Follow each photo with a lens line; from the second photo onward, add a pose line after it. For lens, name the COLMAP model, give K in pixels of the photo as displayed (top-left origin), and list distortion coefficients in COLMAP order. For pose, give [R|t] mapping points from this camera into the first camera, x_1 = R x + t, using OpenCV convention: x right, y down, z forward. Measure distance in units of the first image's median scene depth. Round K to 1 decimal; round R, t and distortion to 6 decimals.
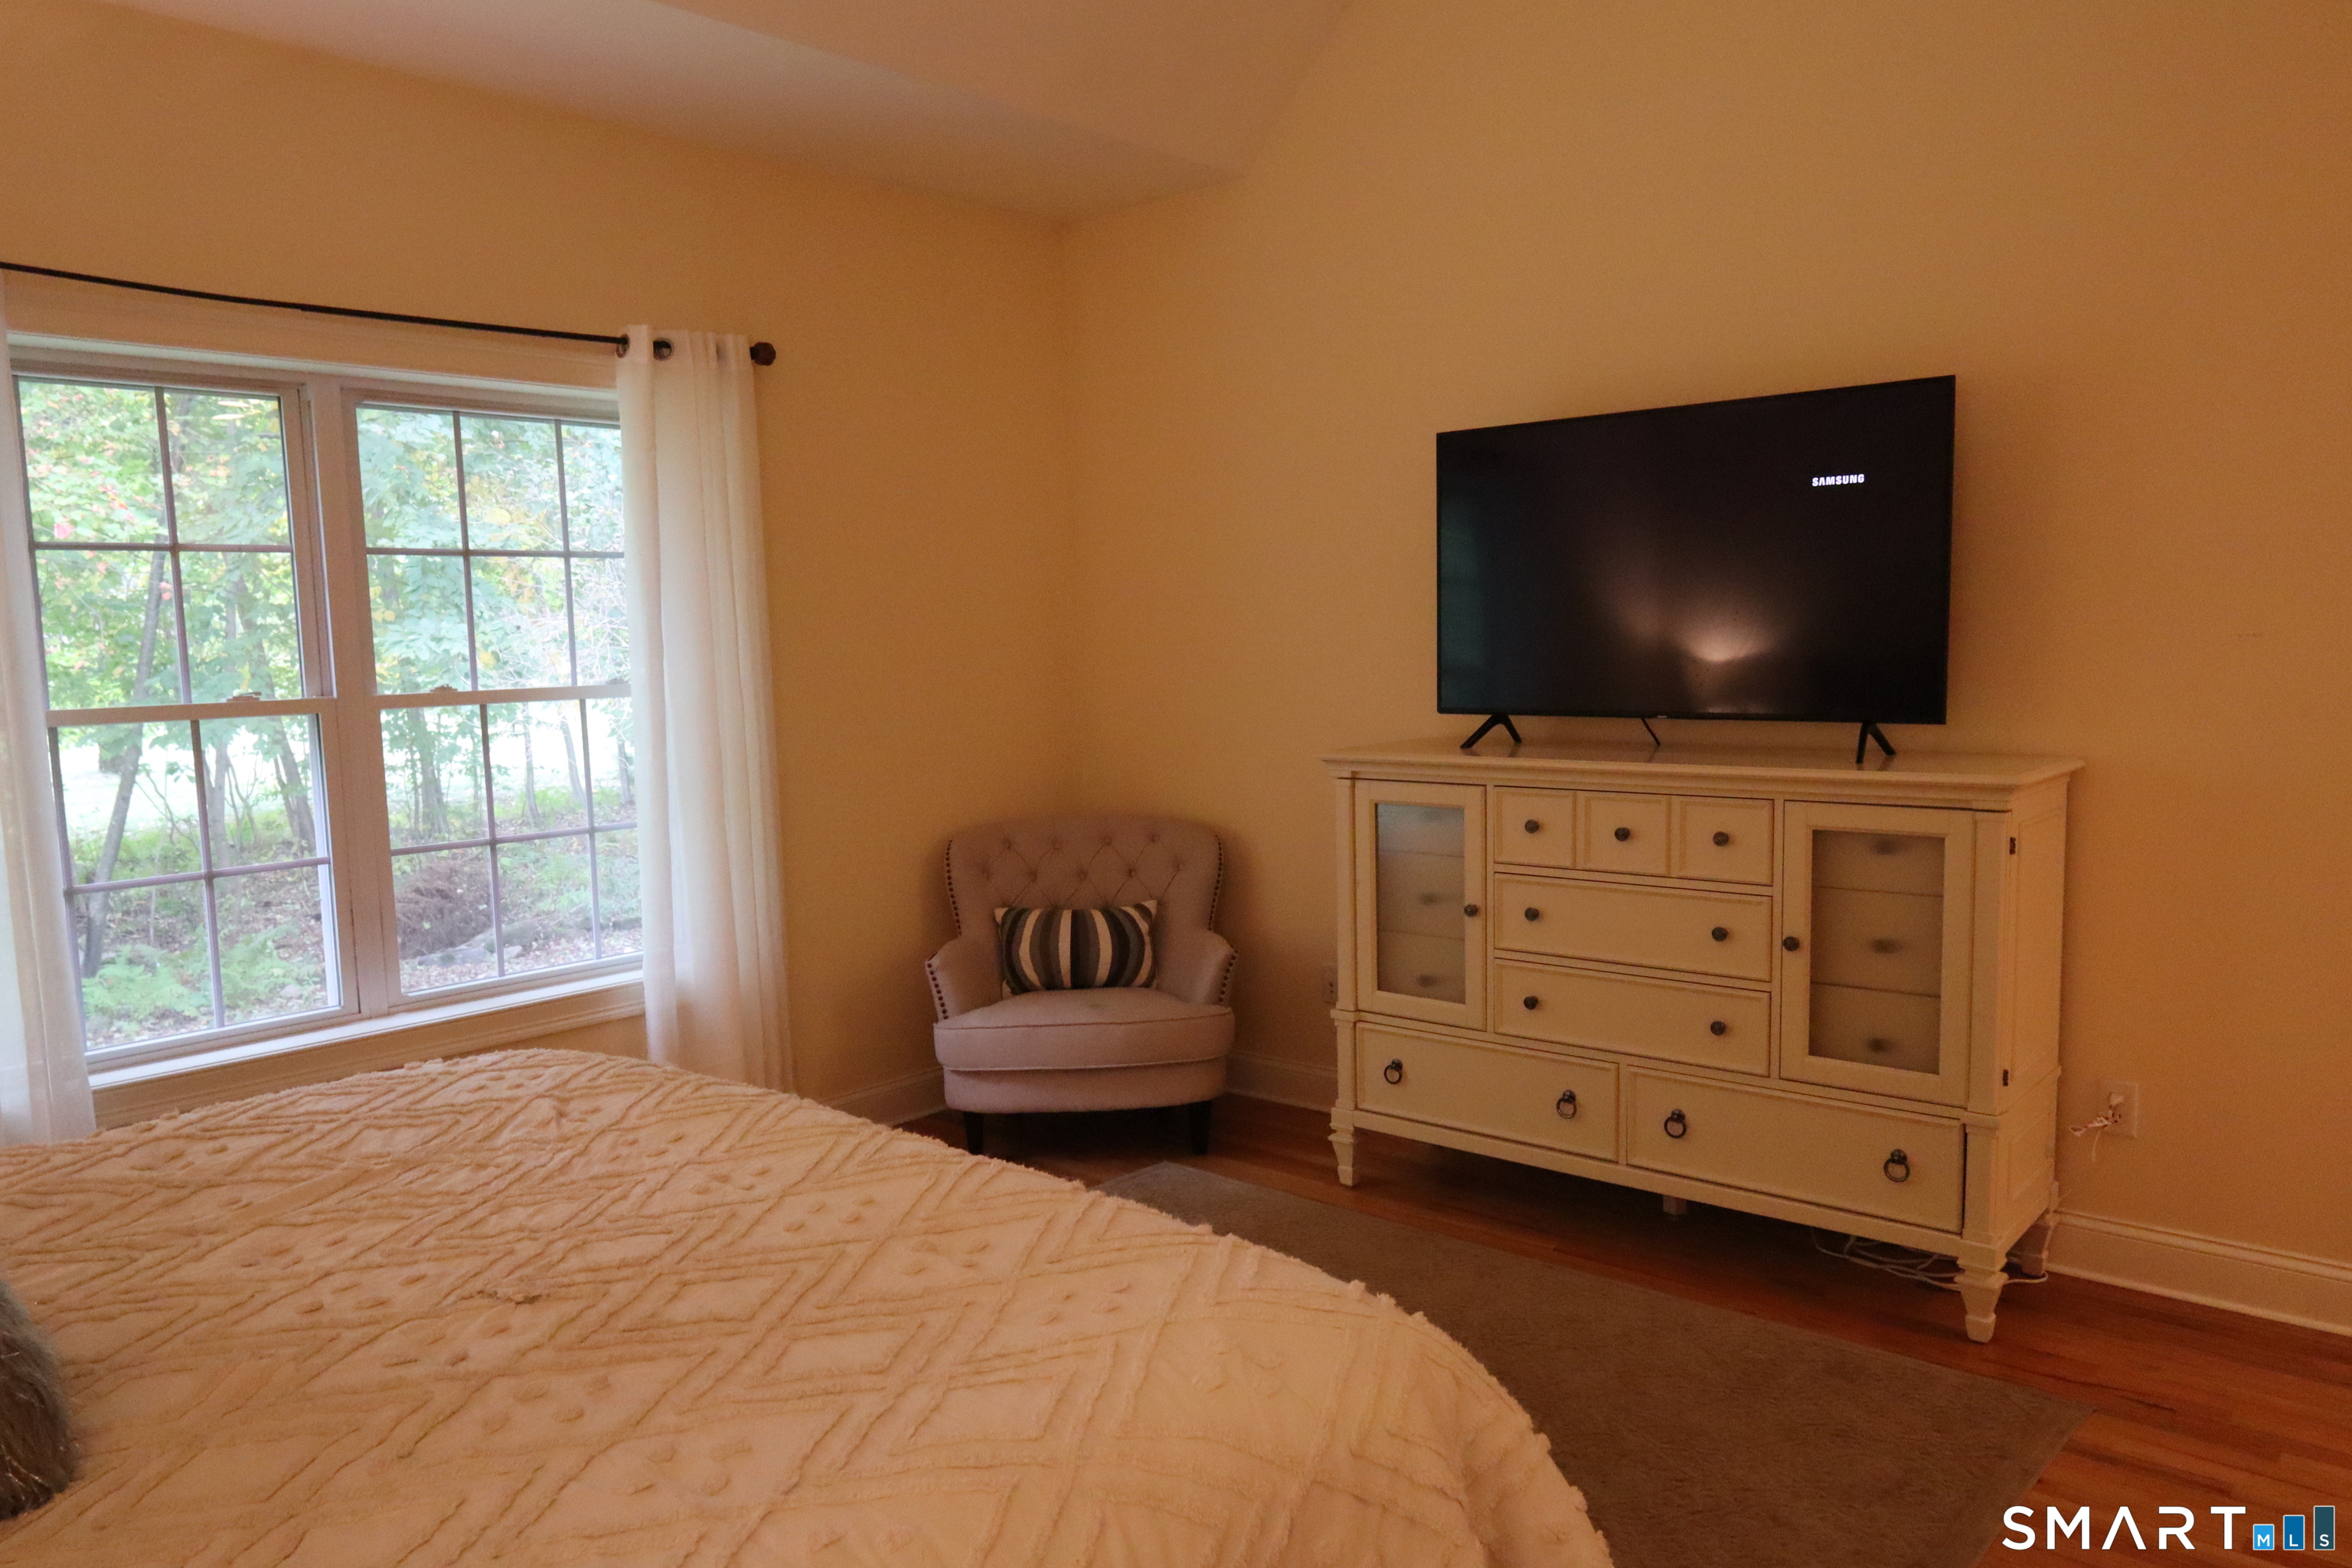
lens RADIAL K [[1623.1, 0, 1176.0], [0, 1623.1, 784.0], [0, 0, 1]] dist [0.002109, 0.000640]
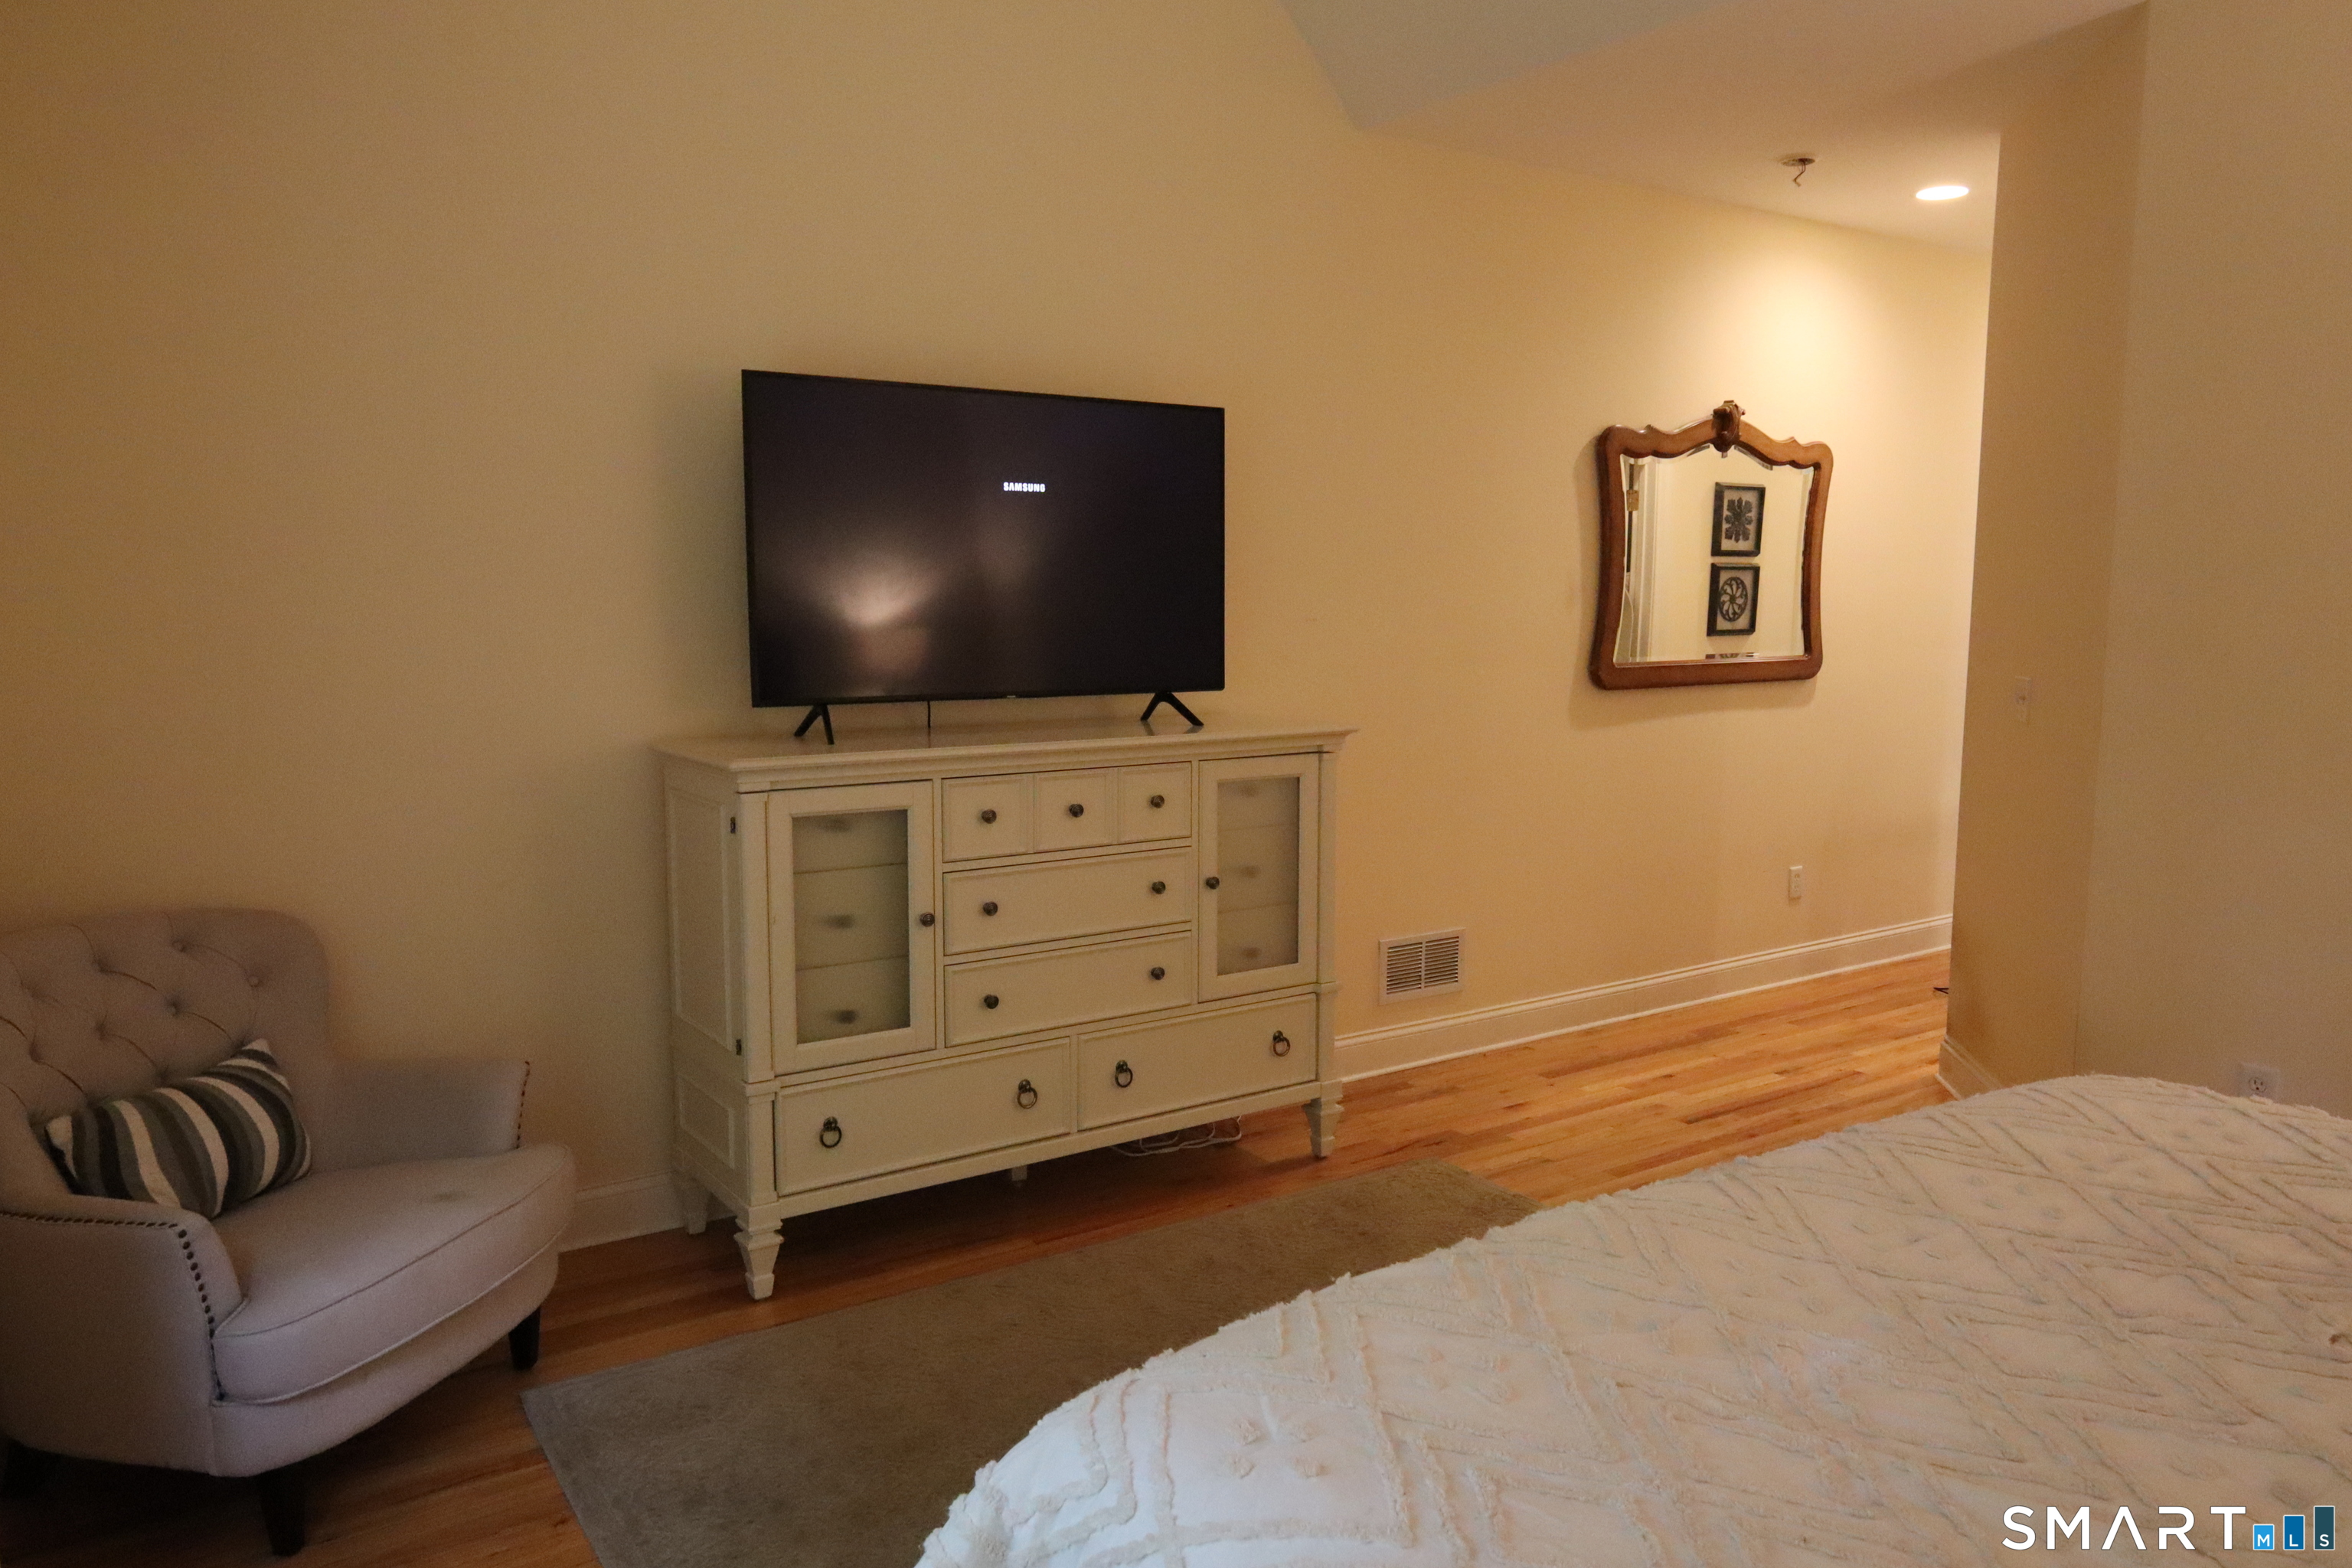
lens RADIAL K [[1623.1, 0, 1176.0], [0, 1623.1, 784.0], [0, 0, 1]] dist [0.002109, 0.000640]
pose [[0.263108, -0.086745, 0.960859, -0.691233], [0.089591, 0.993843, 0.065190, -0.046695], [-0.960598, 0.068932, 0.269260, 0.666408]]
